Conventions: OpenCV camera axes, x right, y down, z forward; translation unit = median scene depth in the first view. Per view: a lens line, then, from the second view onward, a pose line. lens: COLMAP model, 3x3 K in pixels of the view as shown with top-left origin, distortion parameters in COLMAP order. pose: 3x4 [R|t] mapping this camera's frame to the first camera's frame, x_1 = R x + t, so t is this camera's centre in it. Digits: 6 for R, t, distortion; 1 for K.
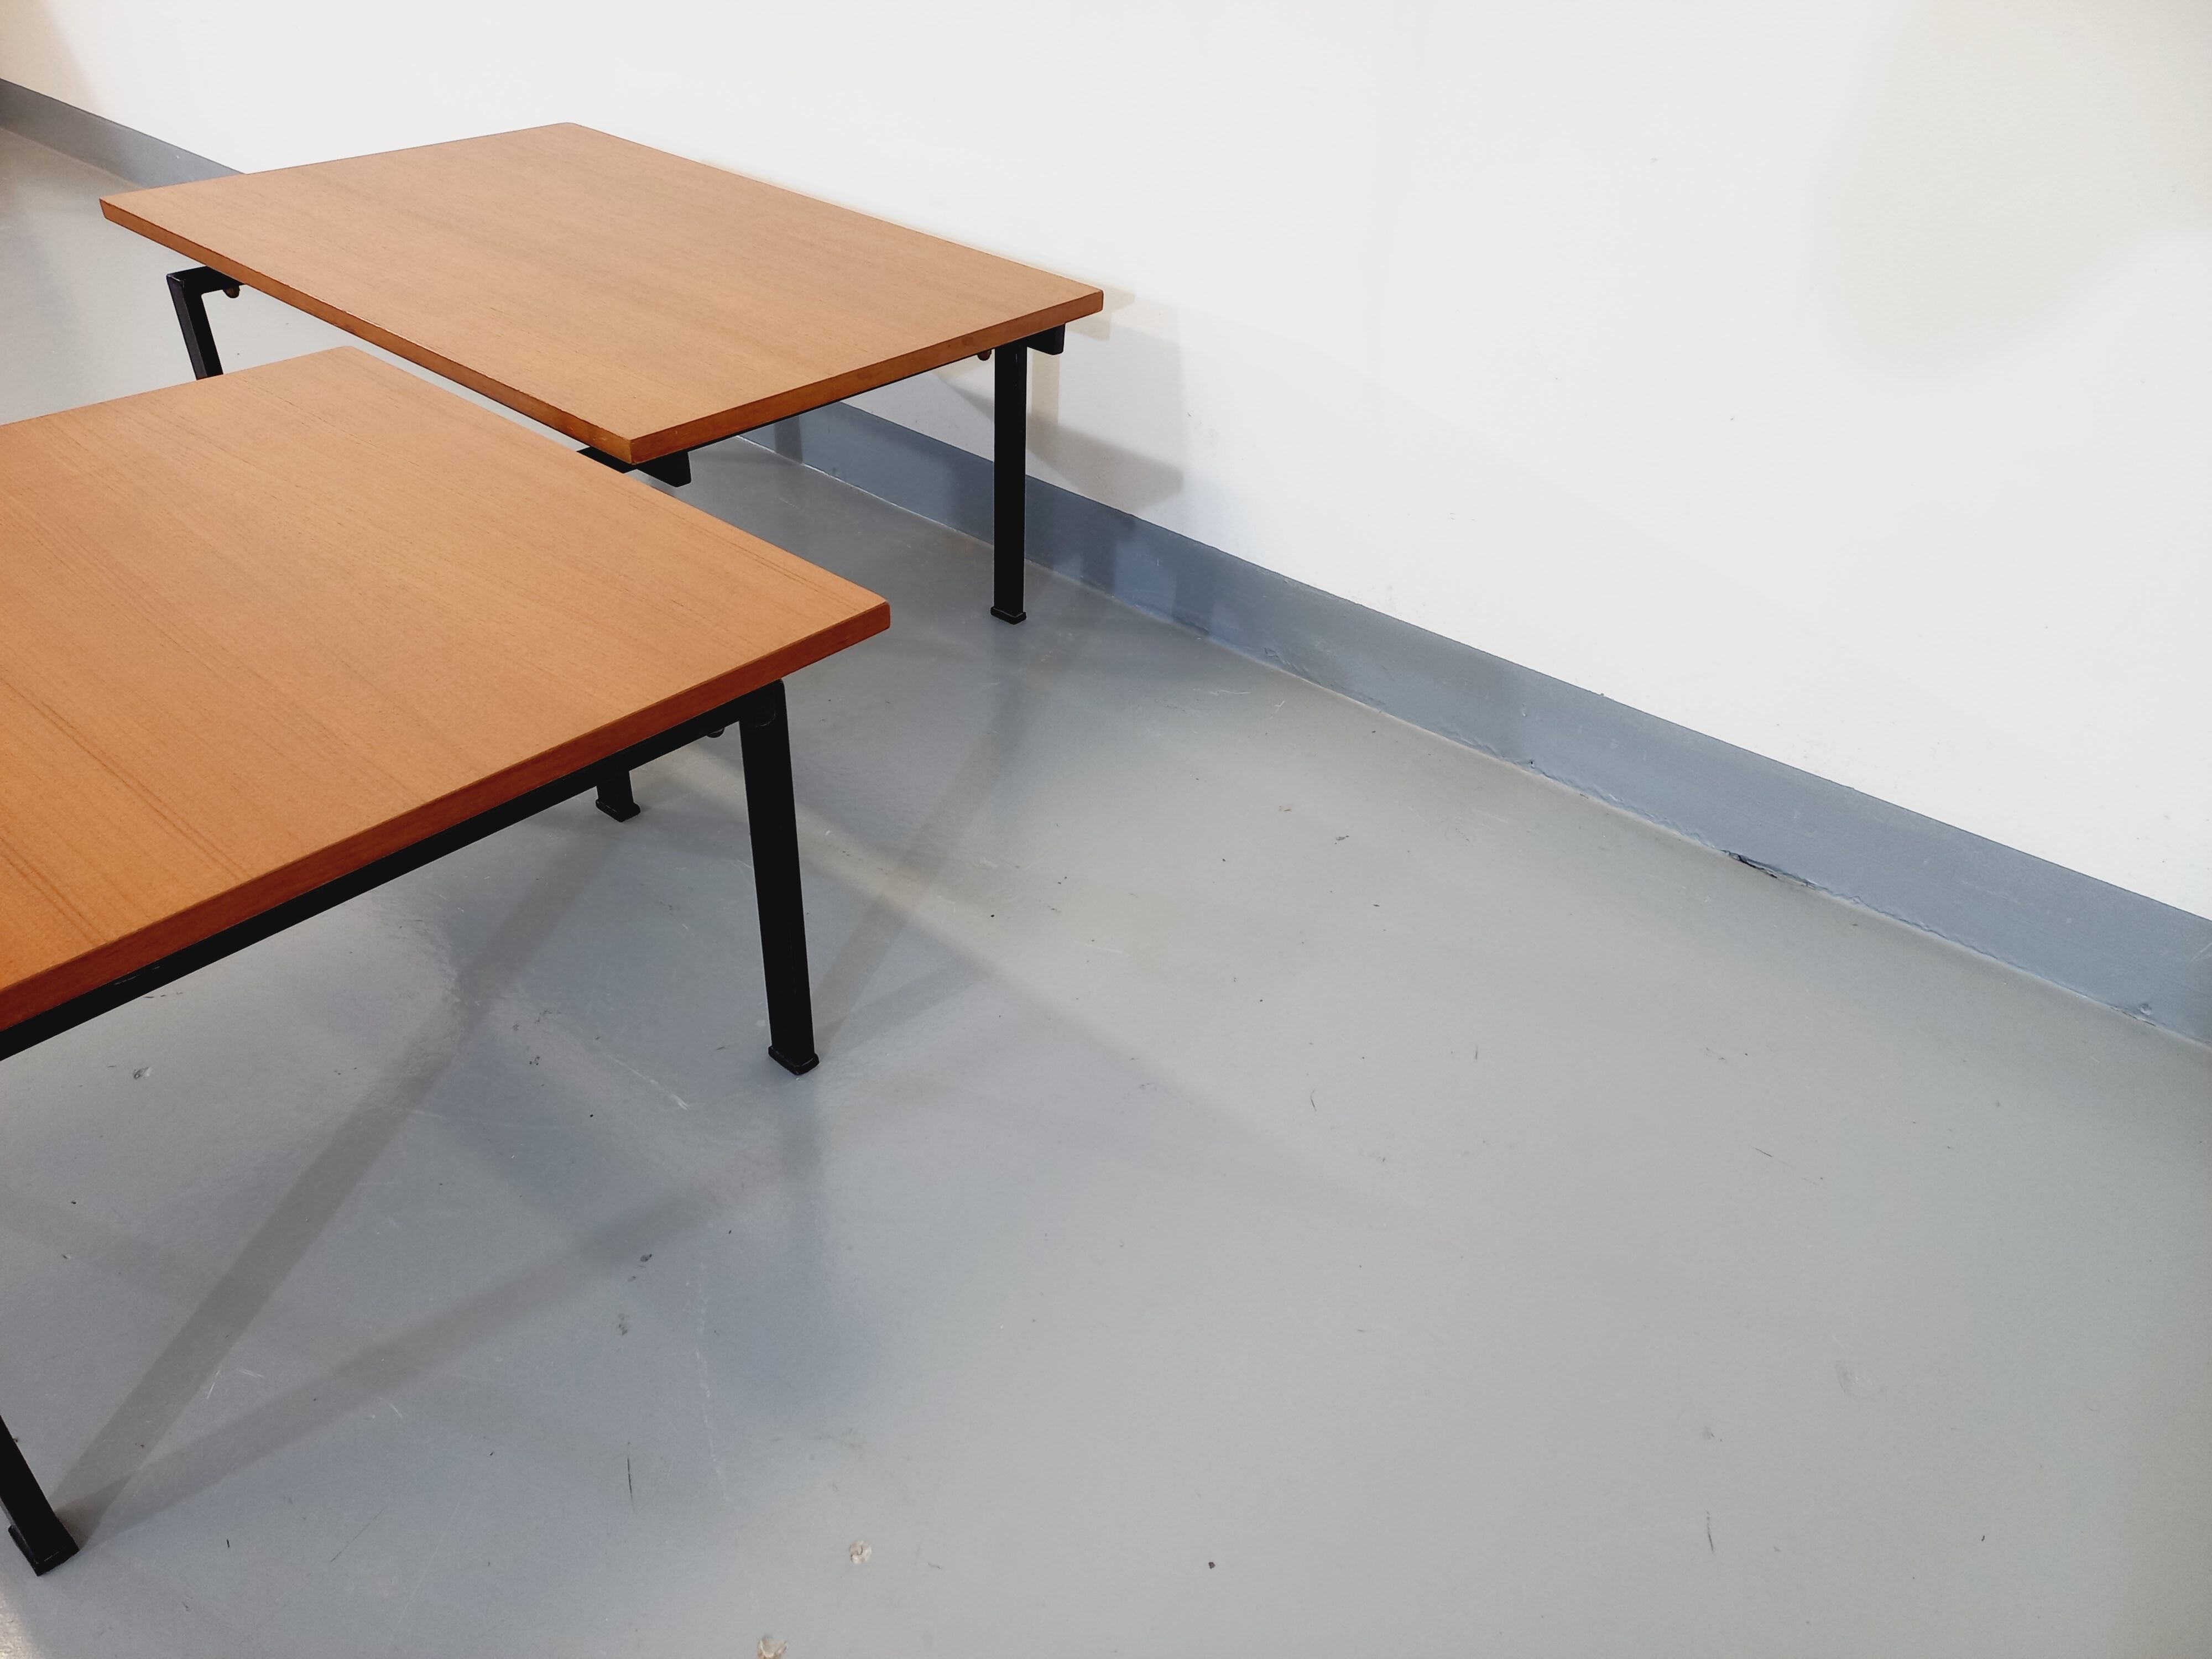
lens RADIAL K [[1605.2, 0, 1119.5], [0, 1605.2, 807.1], [0, 0, 1]] dist [0.097351, -0.102905]
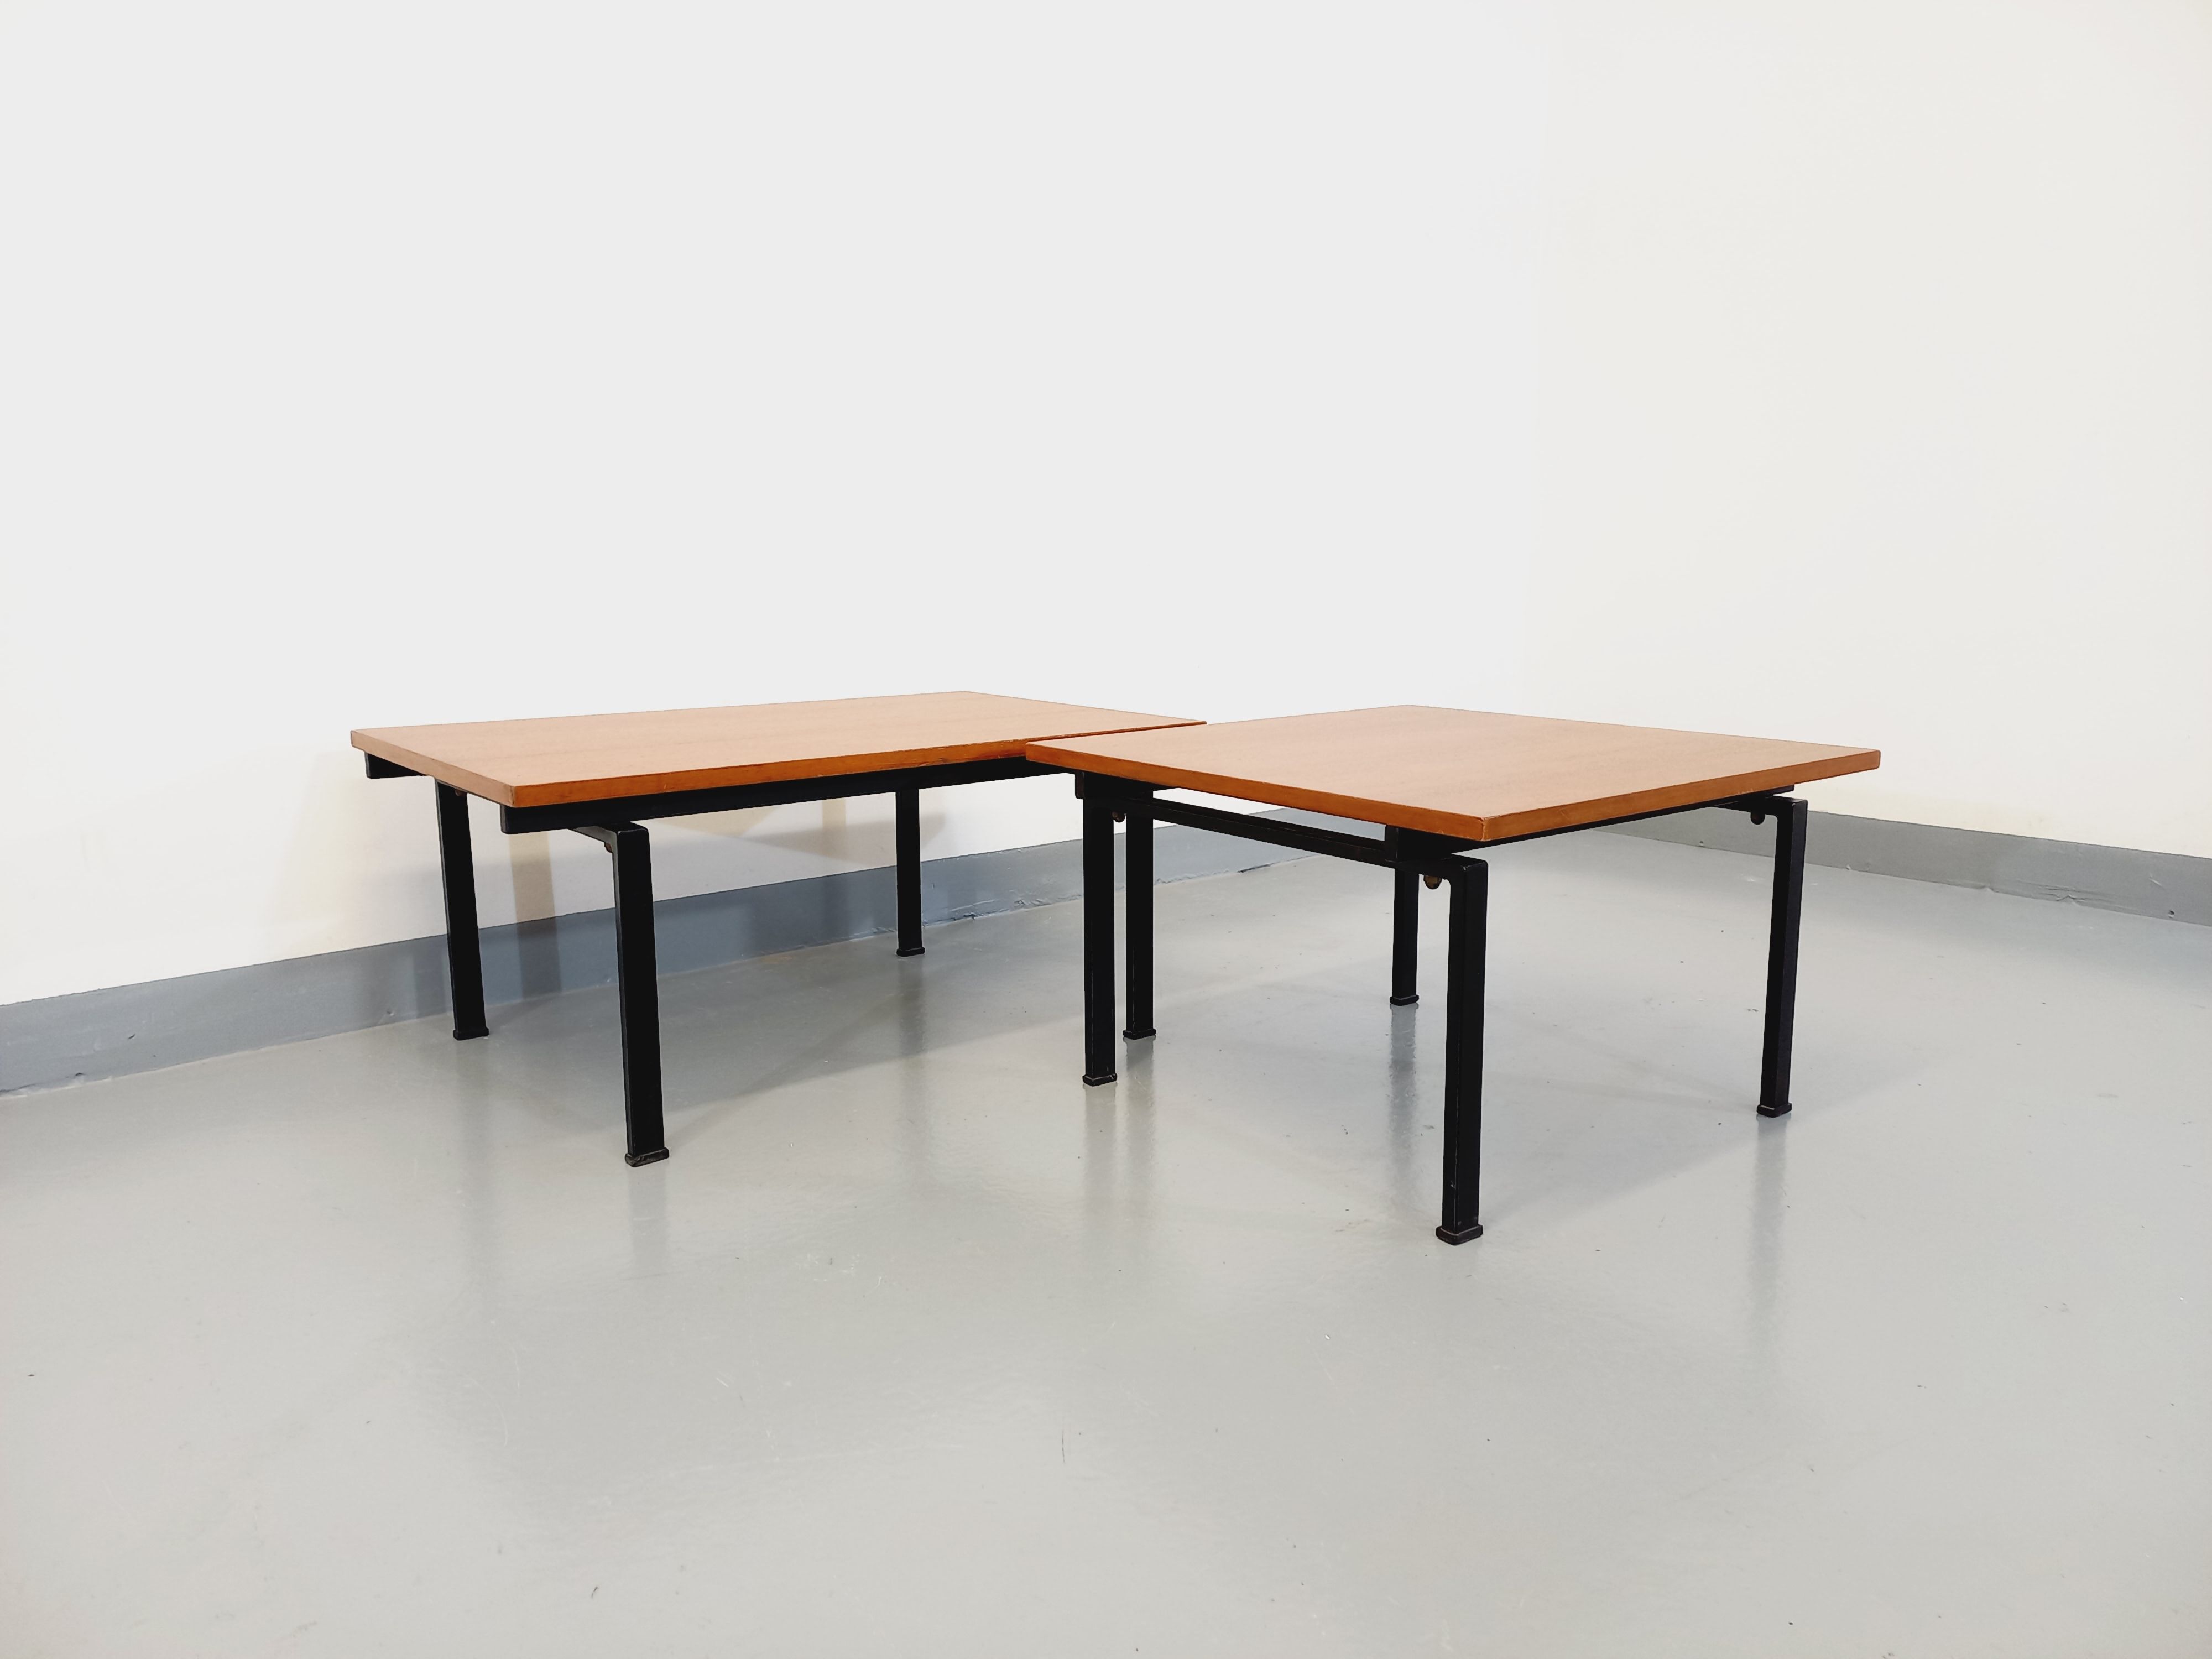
lens RADIAL K [[1605.2, 0, 1119.5], [0, 1605.2, 807.1], [0, 0, 1]] dist [0.097351, -0.102905]
pose [[0.195181, -0.198063, 0.960560, -1.389126], [0.571111, 0.819169, 0.052862, -0.202375], [-0.797331, 0.538269, 0.273002, 0.460494]]
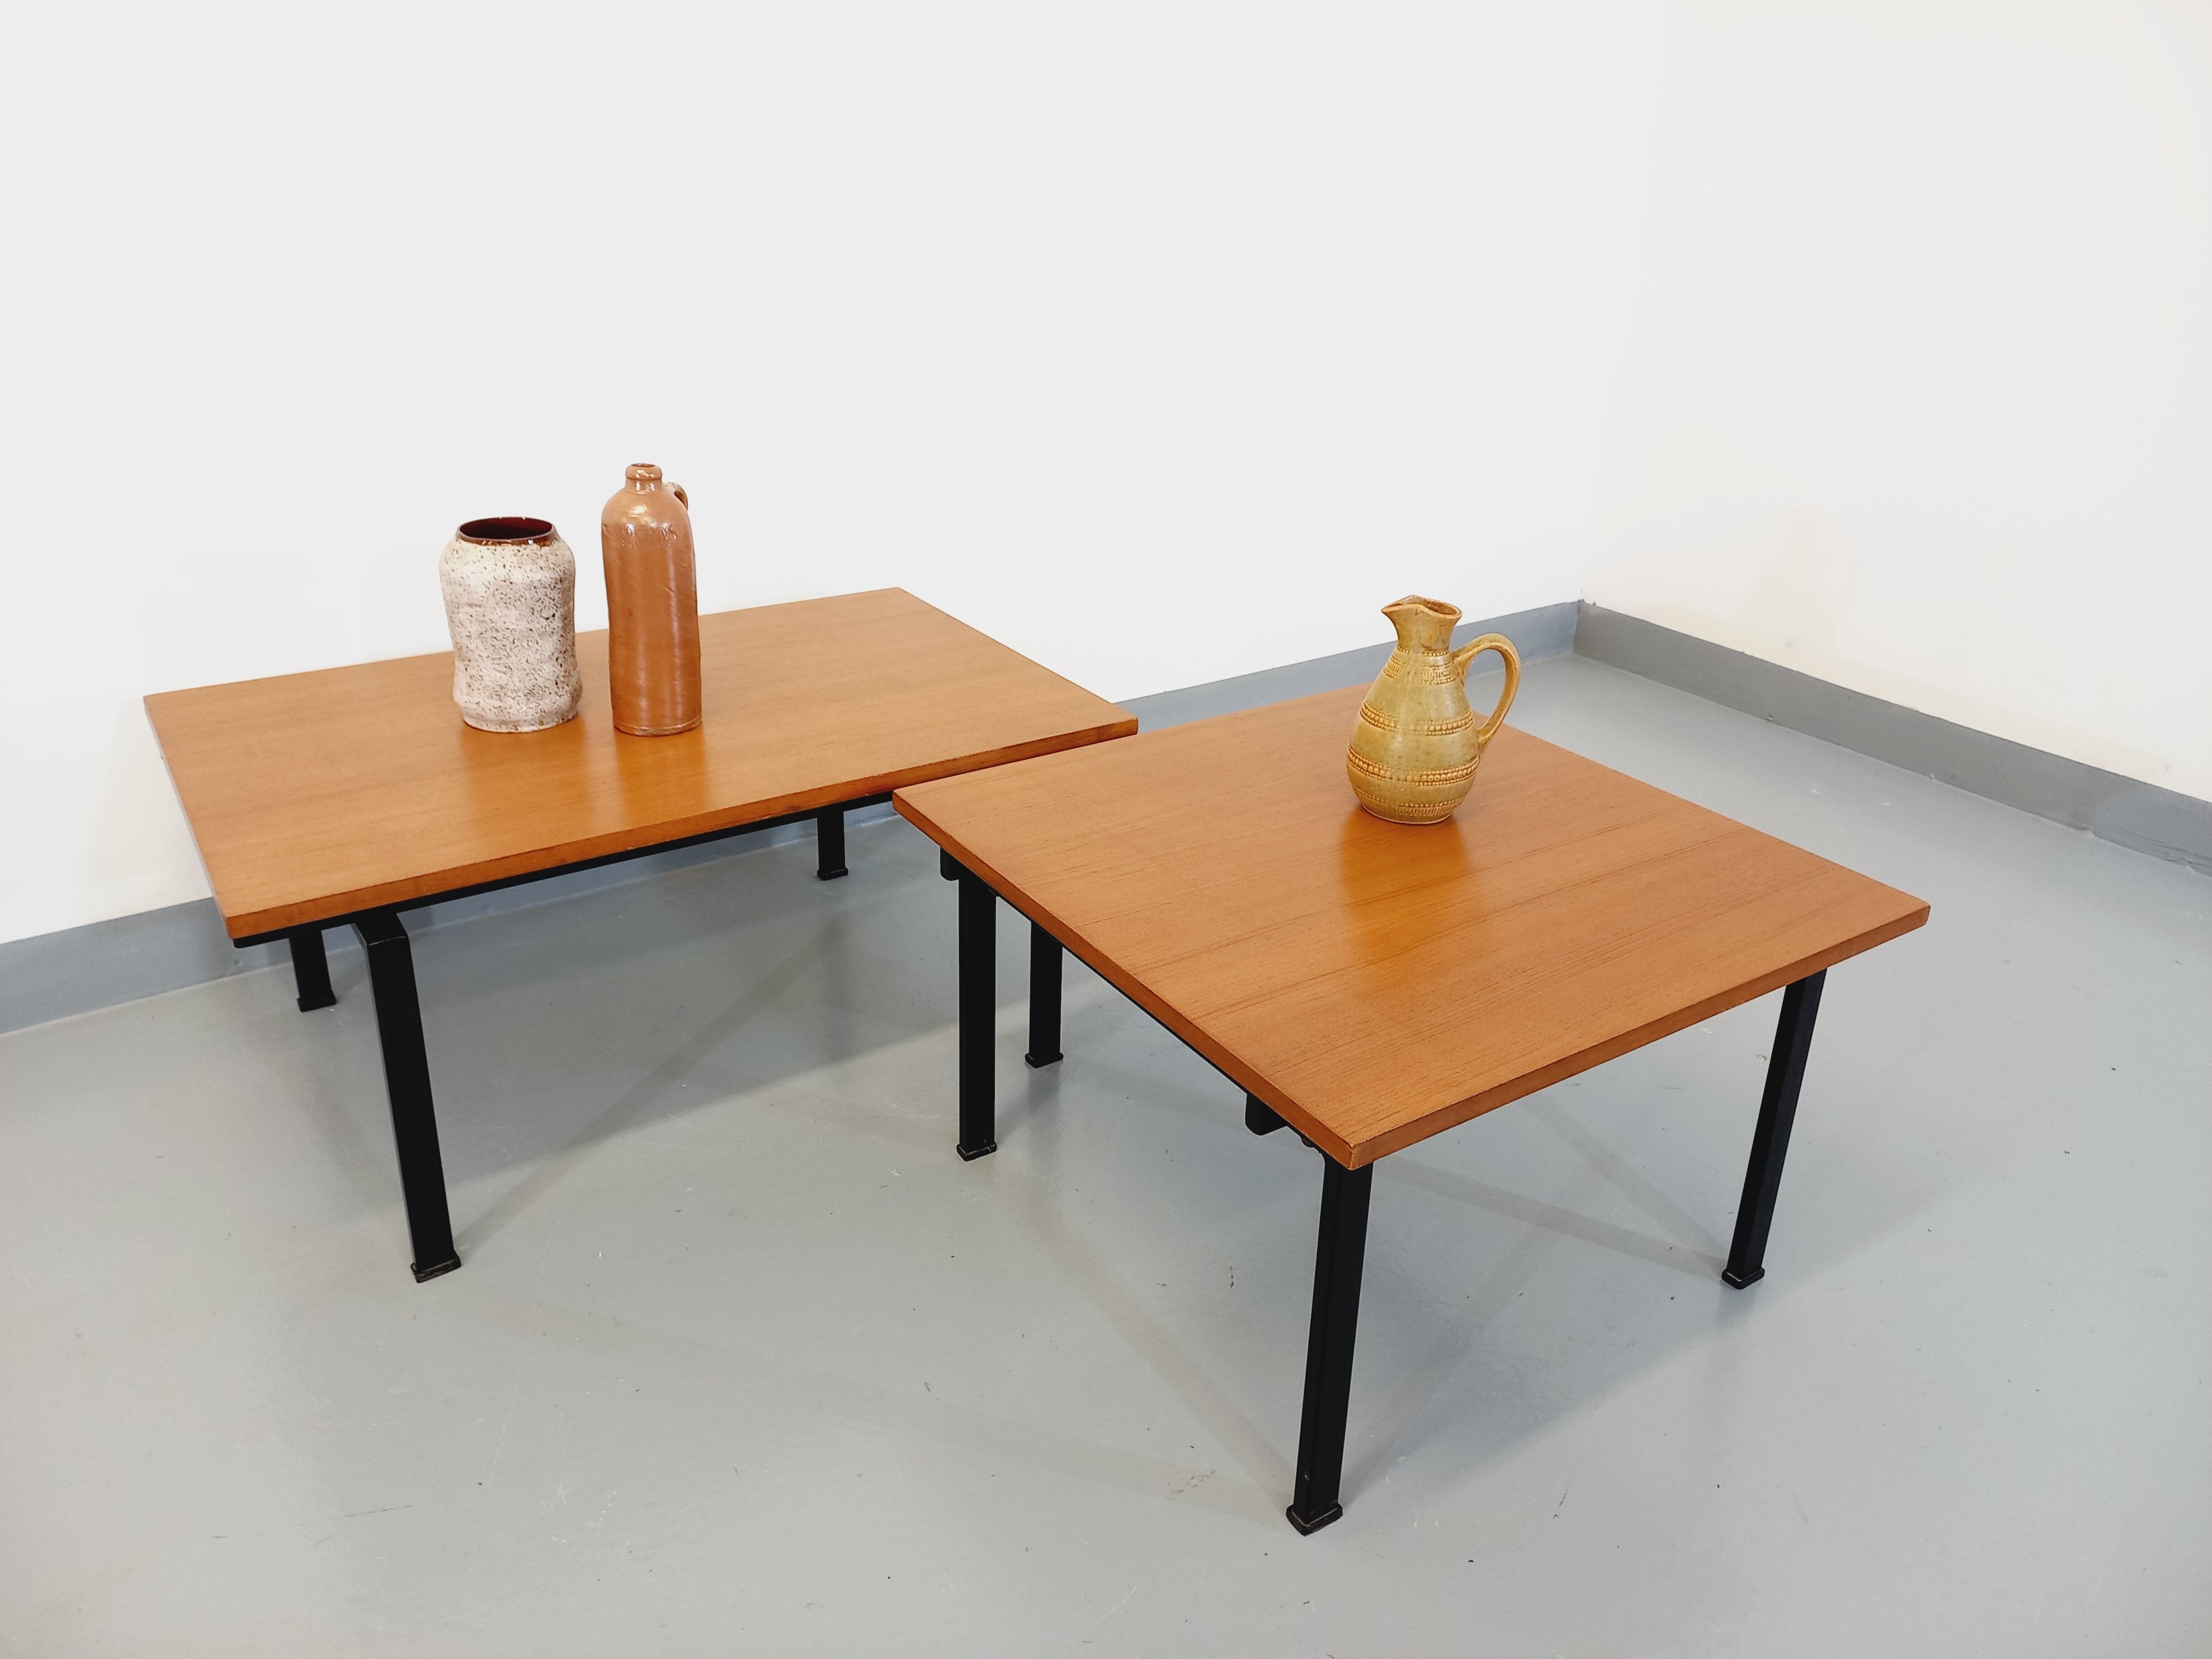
lens RADIAL K [[1611.1, 0, 1107.9], [0, 1611.1, 735.0], [0, 0, 1]] dist [0.075467, -0.060897]
pose [[0.278776, -0.384122, 0.880190, -1.115158], [0.535117, 0.823189, 0.189762, -0.346852], [-0.797454, 0.418104, 0.435036, 0.280828]]
